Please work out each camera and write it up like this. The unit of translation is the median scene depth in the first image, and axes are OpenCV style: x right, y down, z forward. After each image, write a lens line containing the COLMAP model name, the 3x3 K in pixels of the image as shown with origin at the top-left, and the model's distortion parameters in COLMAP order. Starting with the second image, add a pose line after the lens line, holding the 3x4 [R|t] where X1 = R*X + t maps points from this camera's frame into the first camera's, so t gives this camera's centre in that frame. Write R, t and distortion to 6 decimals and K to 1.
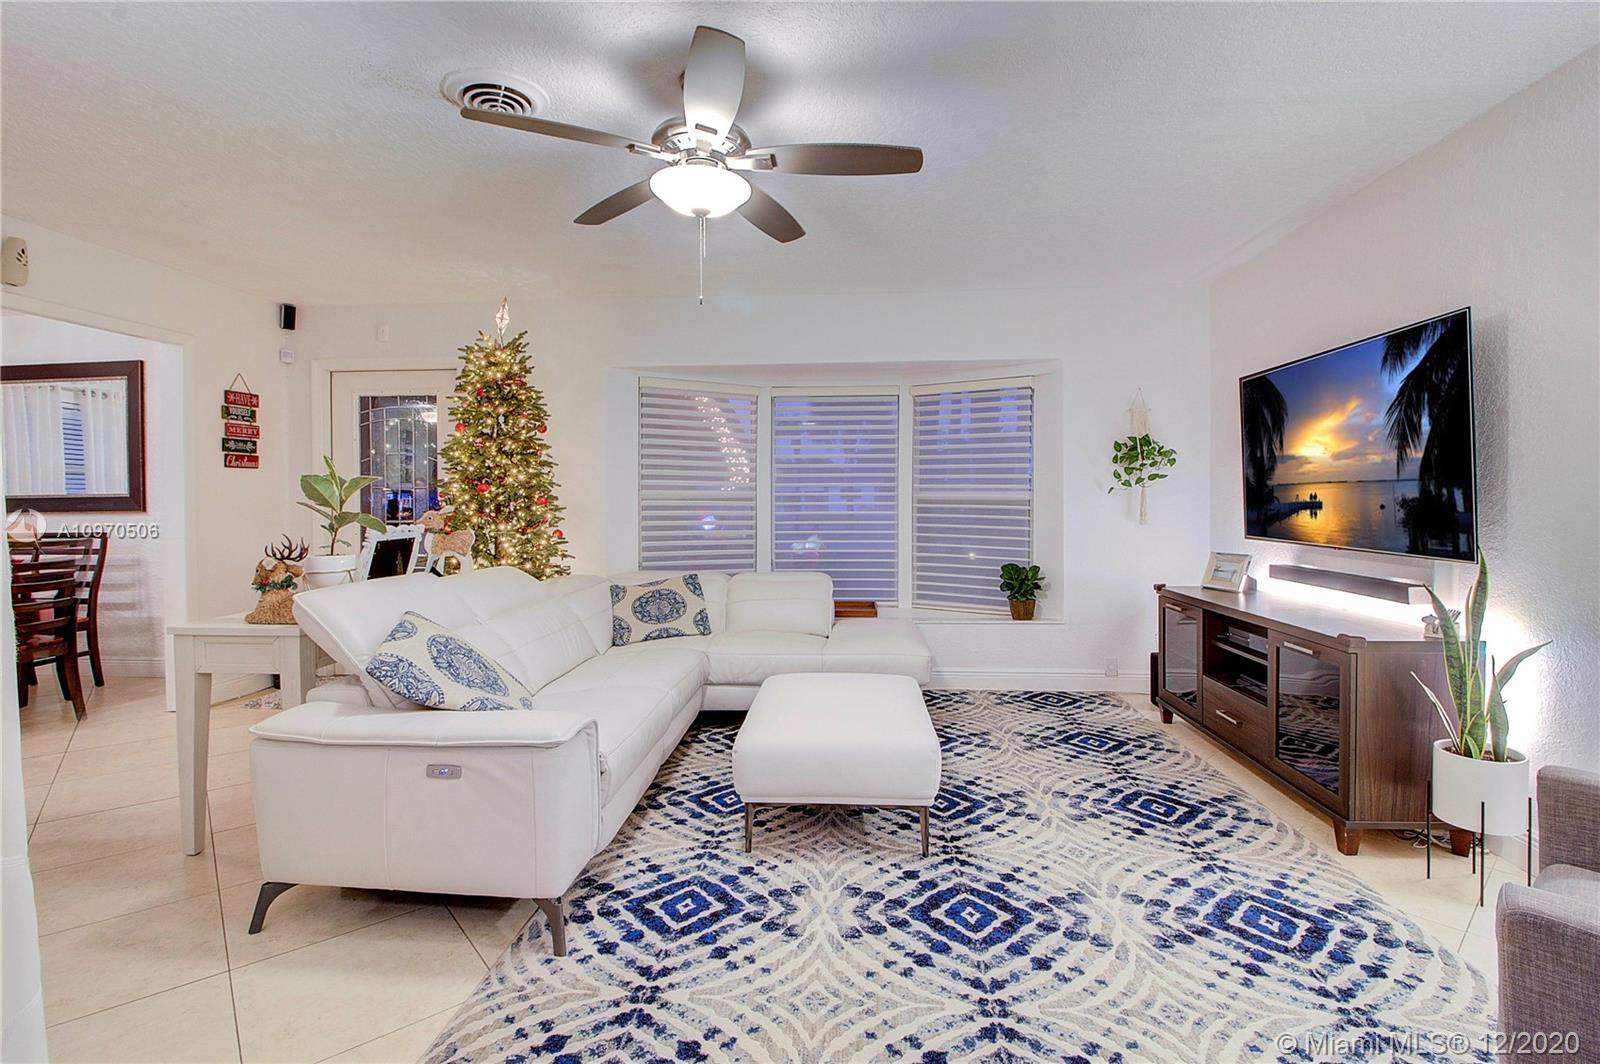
lens RADIAL K [[736.2, 0, 809.8], [0, 736.2, 509.2], [0, 0, 1]] dist [0.001256, -0.014072]
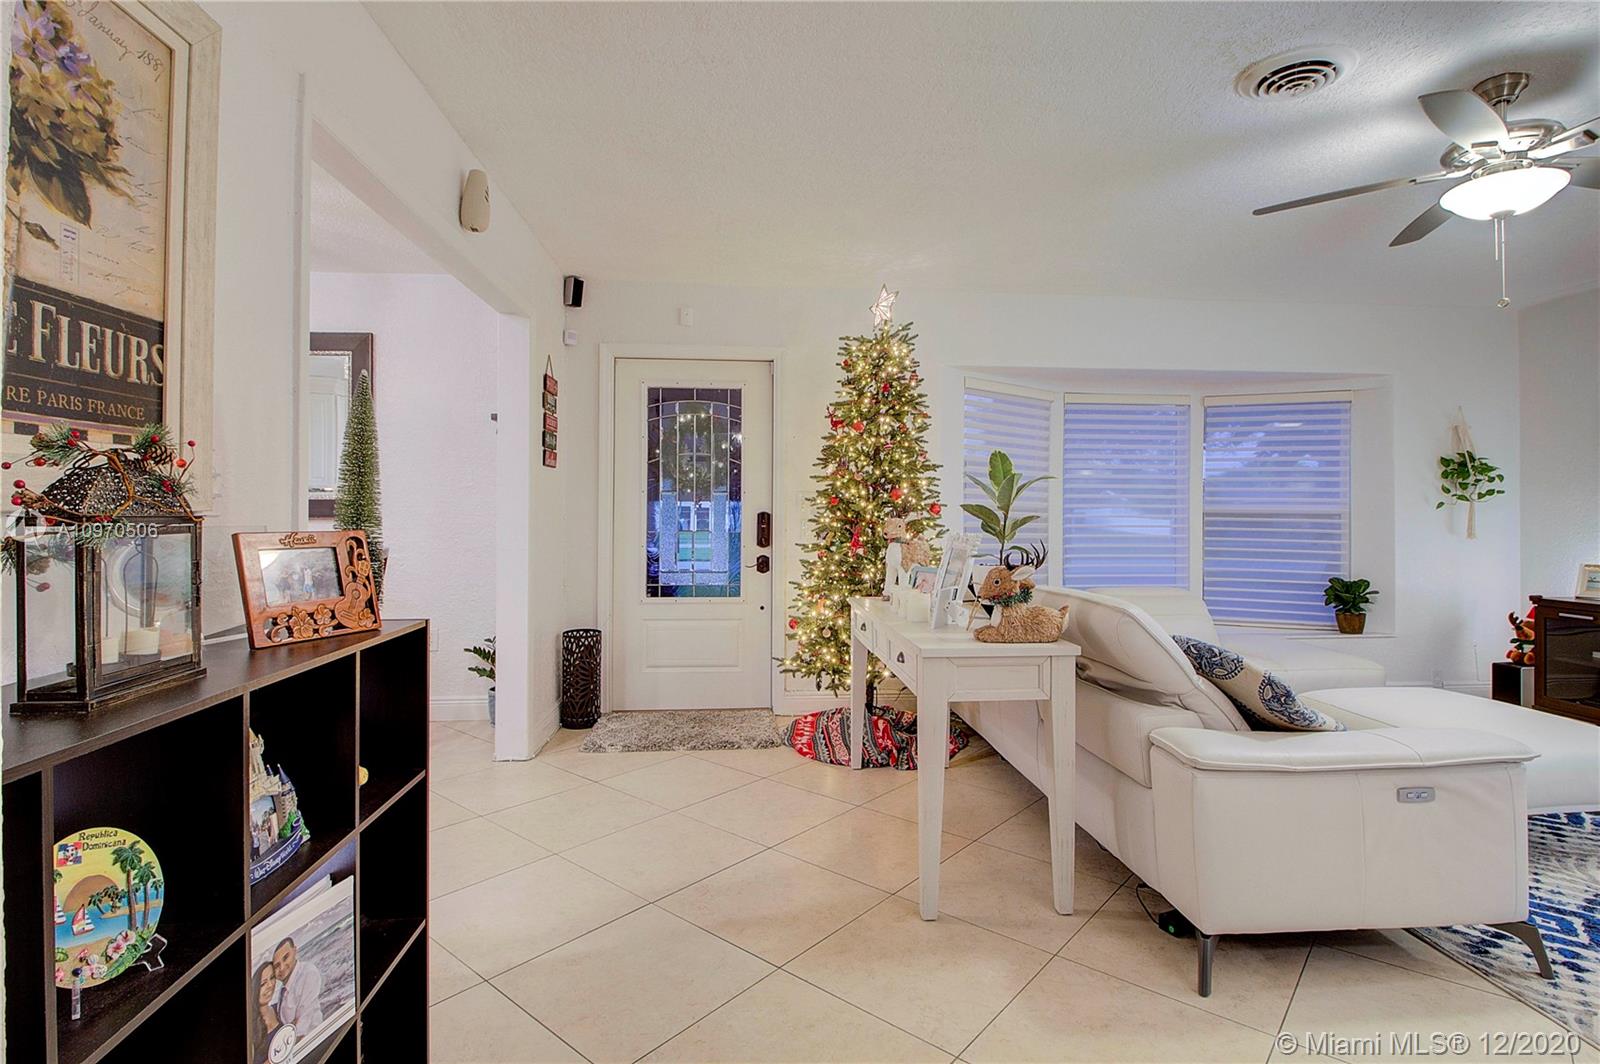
lens RADIAL K [[784.9, 0, 803.1], [0, 784.9, 511.5], [0, 0, 1]] dist [-0.015622, -0.001949]
pose [[0.989057, 0.010415, 0.147166, -0.669840], [-0.007433, 0.999756, -0.020794, 0.013611], [-0.147347, 0.019473, 0.988893, 0.069578]]
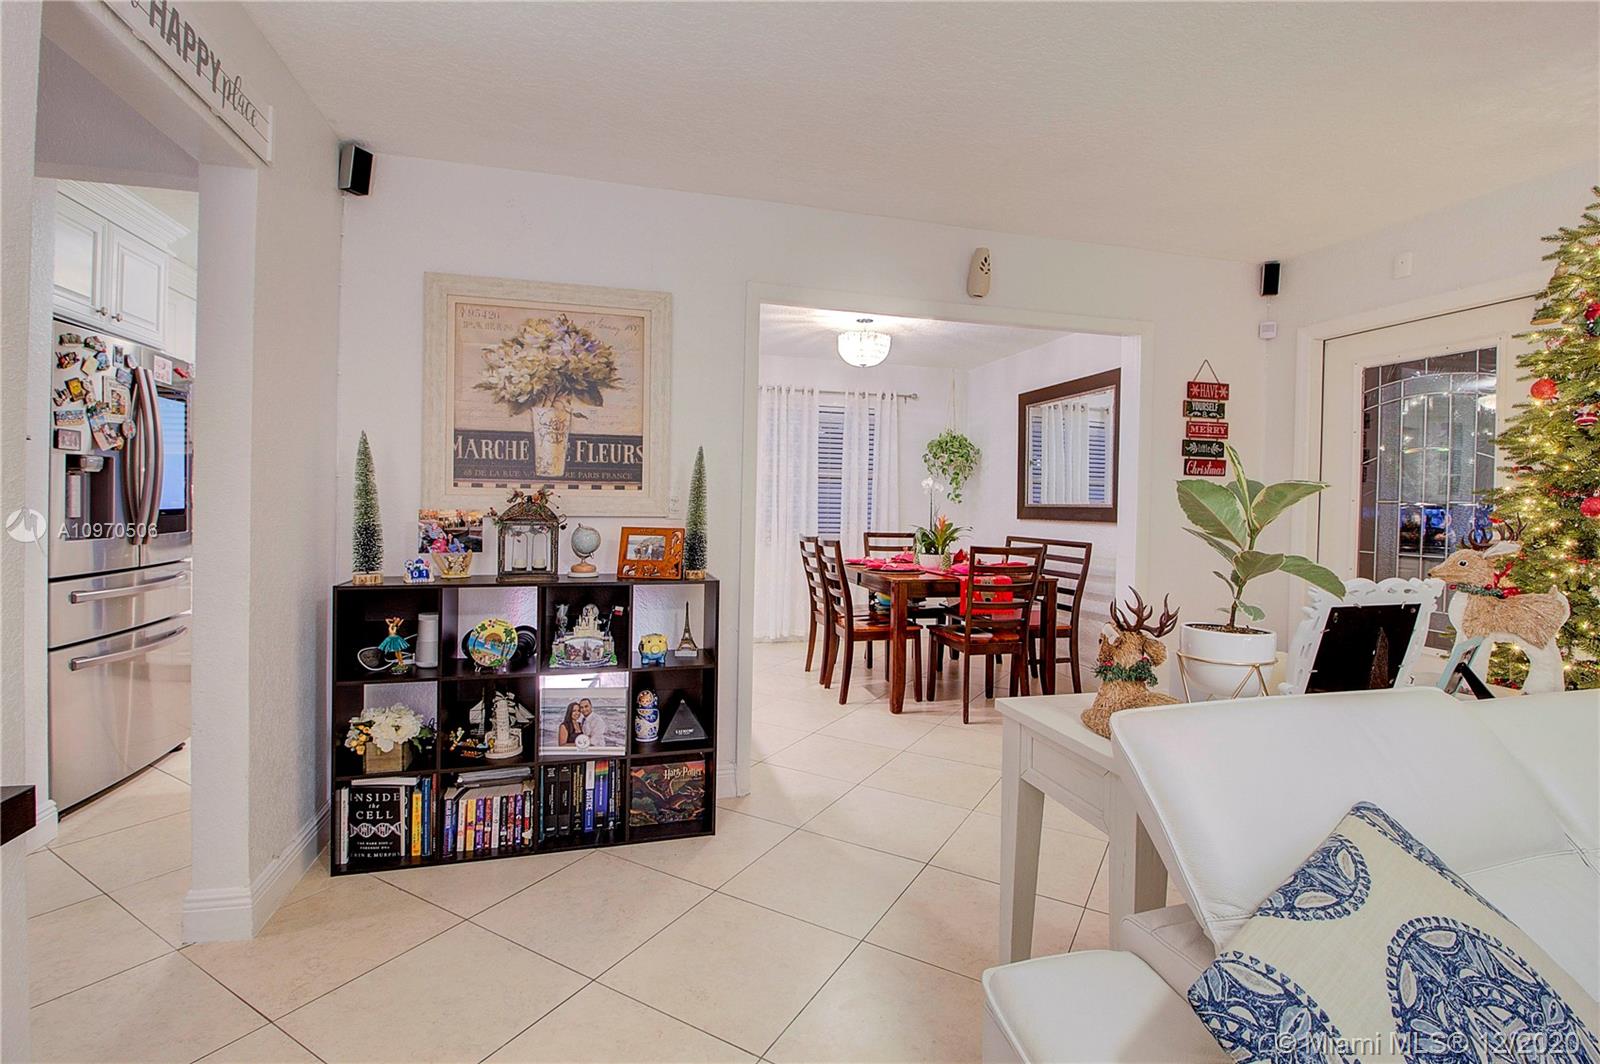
lens RADIAL K [[736.2, 0, 809.8], [0, 736.2, 509.2], [0, 0, 1]] dist [0.001256, -0.014072]
pose [[0.331475, 0.023003, -0.943183, -0.160380], [-0.037565, 0.999232, 0.011168, -0.012452], [0.942716, 0.031729, 0.332085, 0.342059]]
